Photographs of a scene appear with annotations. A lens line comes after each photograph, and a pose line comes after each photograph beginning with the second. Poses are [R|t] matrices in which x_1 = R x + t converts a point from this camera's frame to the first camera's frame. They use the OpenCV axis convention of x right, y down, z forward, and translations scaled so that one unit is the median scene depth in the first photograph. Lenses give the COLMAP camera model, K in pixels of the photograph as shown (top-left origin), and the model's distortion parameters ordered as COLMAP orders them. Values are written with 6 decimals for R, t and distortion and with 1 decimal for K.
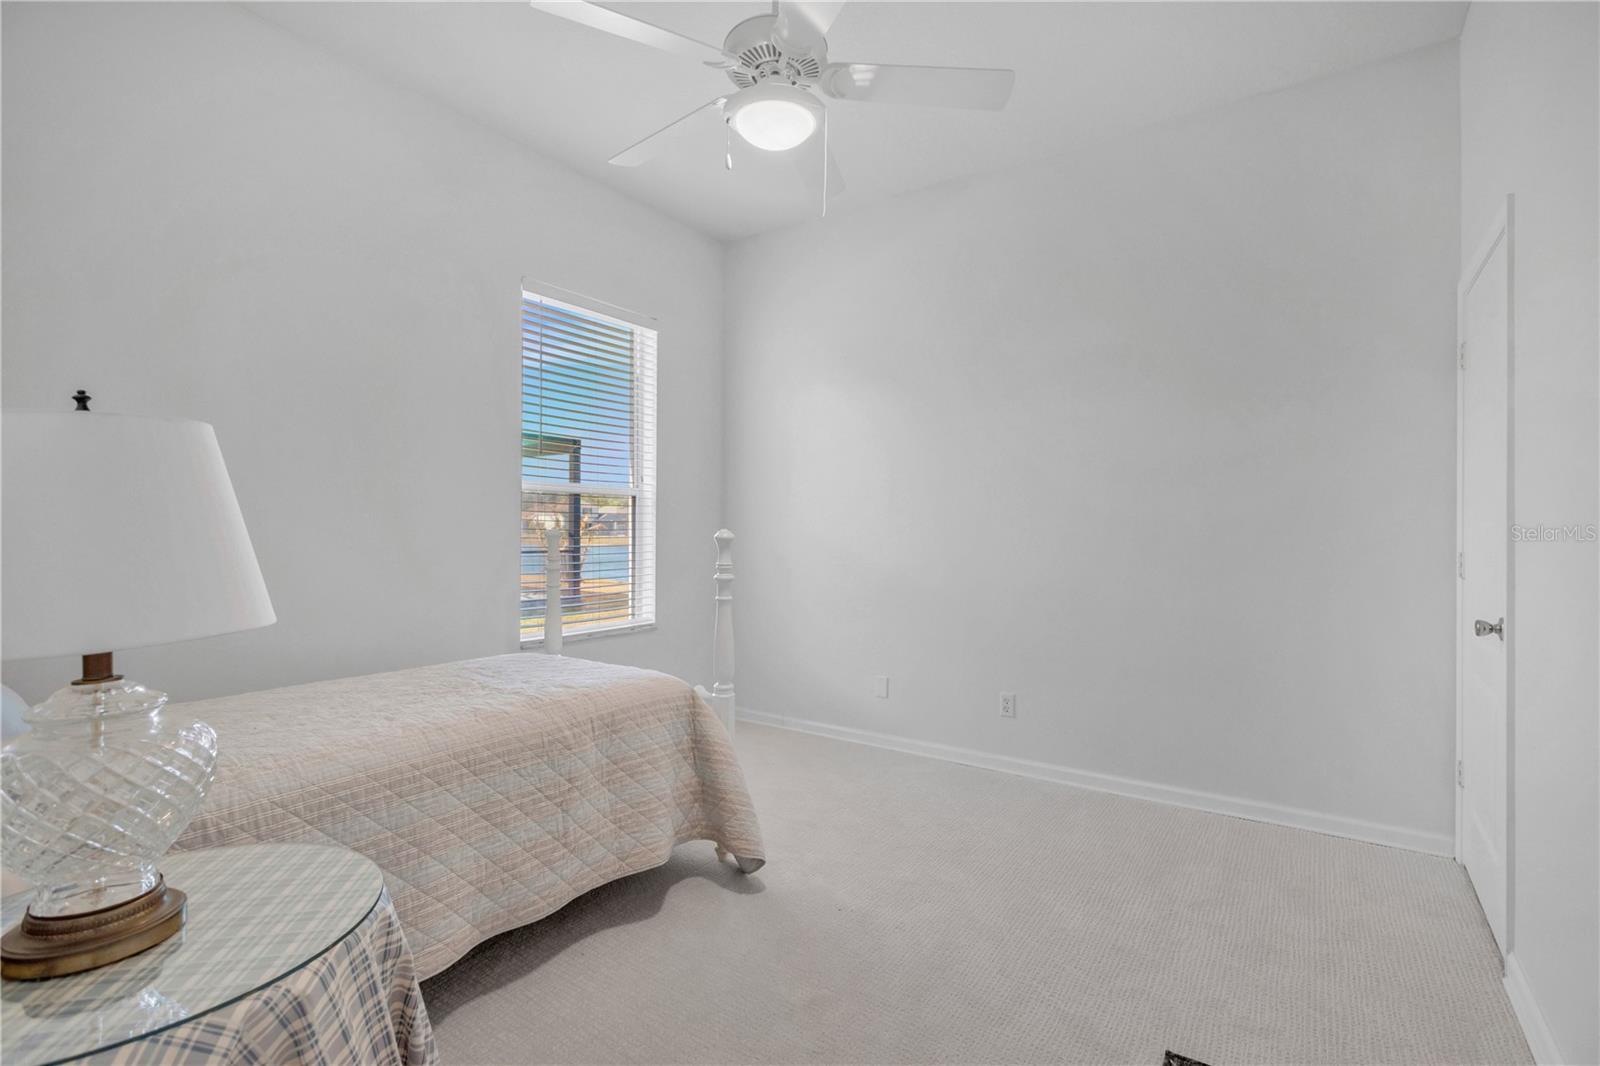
lens RADIAL K [[747.7, 0, 803.5], [0, 747.7, 530.8], [0, 0, 1]] dist [0.013119, 0.000221]
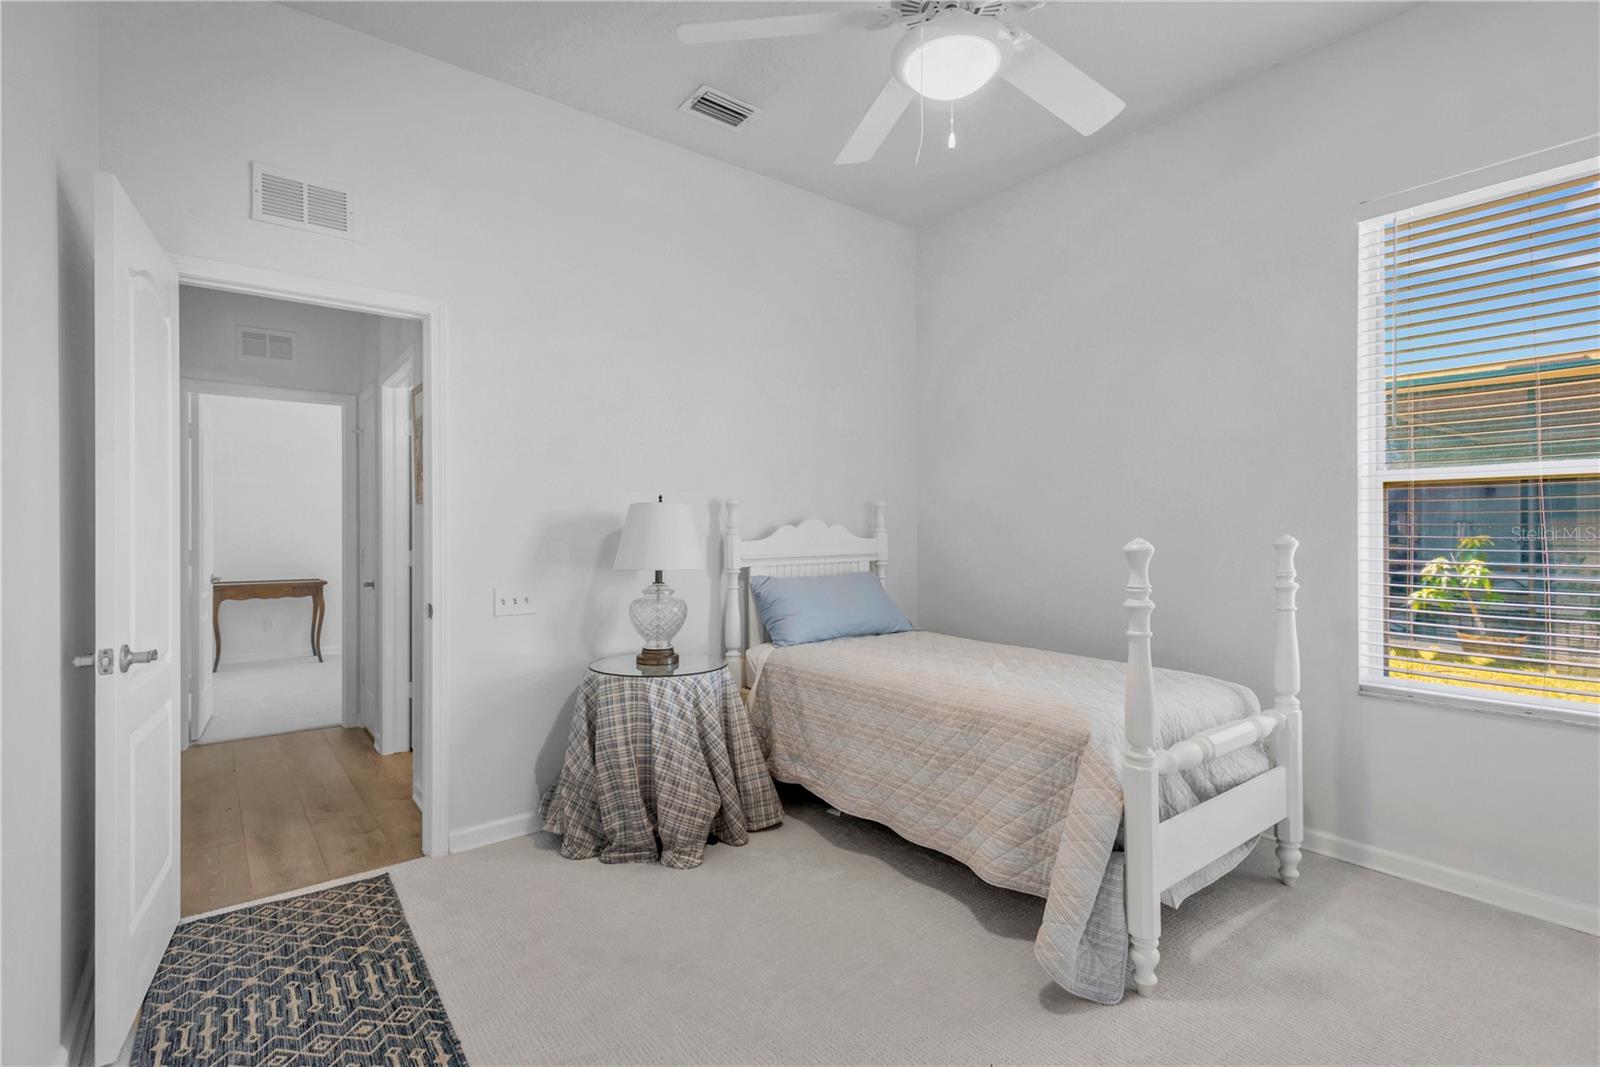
lens RADIAL K [[747.7, 0, 803.5], [0, 747.7, 531.3], [0, 0, 1]] dist [0.013119, 0.000221]
pose [[-0.302908, 0.002278, -0.953017, 0.849142], [-0.008344, 0.999952, 0.005043, -0.013354], [0.952983, 0.009479, -0.302874, 1.117111]]
